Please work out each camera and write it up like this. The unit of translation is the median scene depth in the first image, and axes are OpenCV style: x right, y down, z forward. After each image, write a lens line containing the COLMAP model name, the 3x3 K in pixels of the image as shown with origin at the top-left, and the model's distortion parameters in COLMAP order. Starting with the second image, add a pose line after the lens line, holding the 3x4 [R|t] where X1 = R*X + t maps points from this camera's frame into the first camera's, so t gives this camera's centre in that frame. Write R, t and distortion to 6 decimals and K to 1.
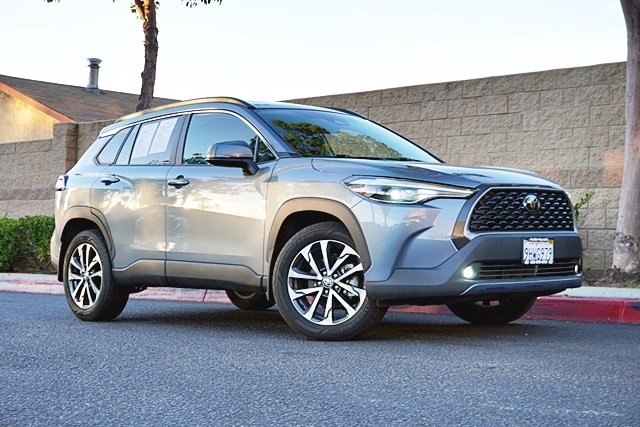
lens RADIAL K [[1058.5, 0, 341.9], [0, 1058.5, 279.6], [0, 0, 1]] dist [0.049076, 0.000000]
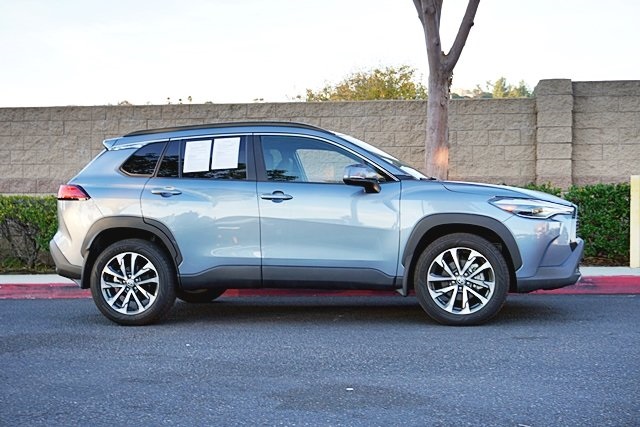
lens RADIAL K [[861.9, 0, 319.4], [0, 861.9, 248.2], [0, 0, 1]] dist [0.011151, 0.000000]
pose [[0.814173, -0.036503, 0.579474, -0.583258], [0.036360, 0.999268, 0.011860, -0.041579], [-0.579483, 0.011414, 0.814904, 0.198921]]
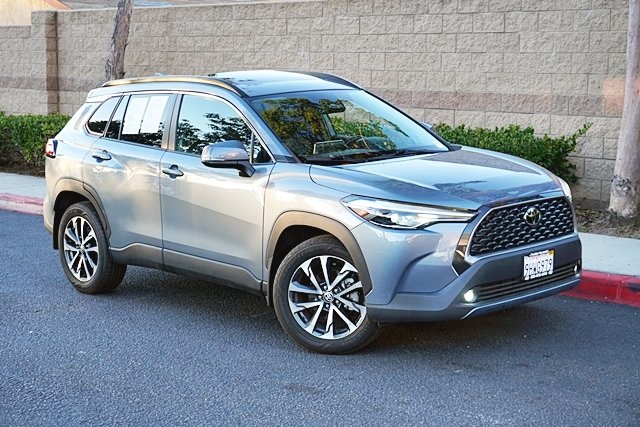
lens RADIAL K [[1058.5, 0, 340.8], [0, 1058.5, 279.0], [0, 0, 1]] dist [0.049076, 0.000000]
pose [[0.999812, -0.017176, 0.008950, -0.007760], [0.015433, 0.985728, 0.167639, -0.139293], [-0.011701, -0.167469, 0.985808, 0.011435]]
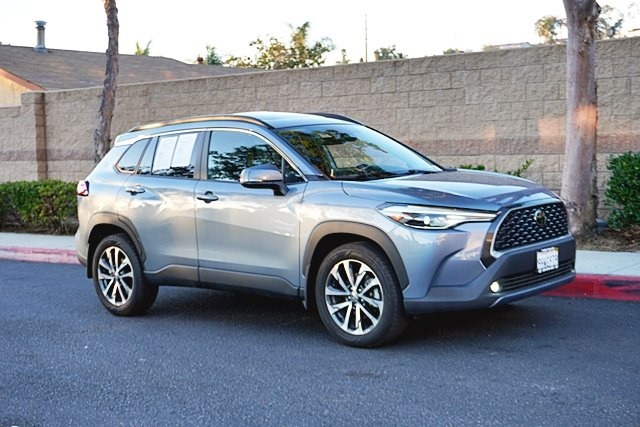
lens RADIAL K [[897.5, 0, 327.8], [0, 897.5, 267.1], [0, 0, 1]] dist [0.027328, 0.000000]
pose [[0.994108, -0.058523, 0.091238, -0.106166], [0.049264, 0.993704, 0.100623, -0.096895], [-0.096553, -0.095536, 0.990732, 0.045133]]
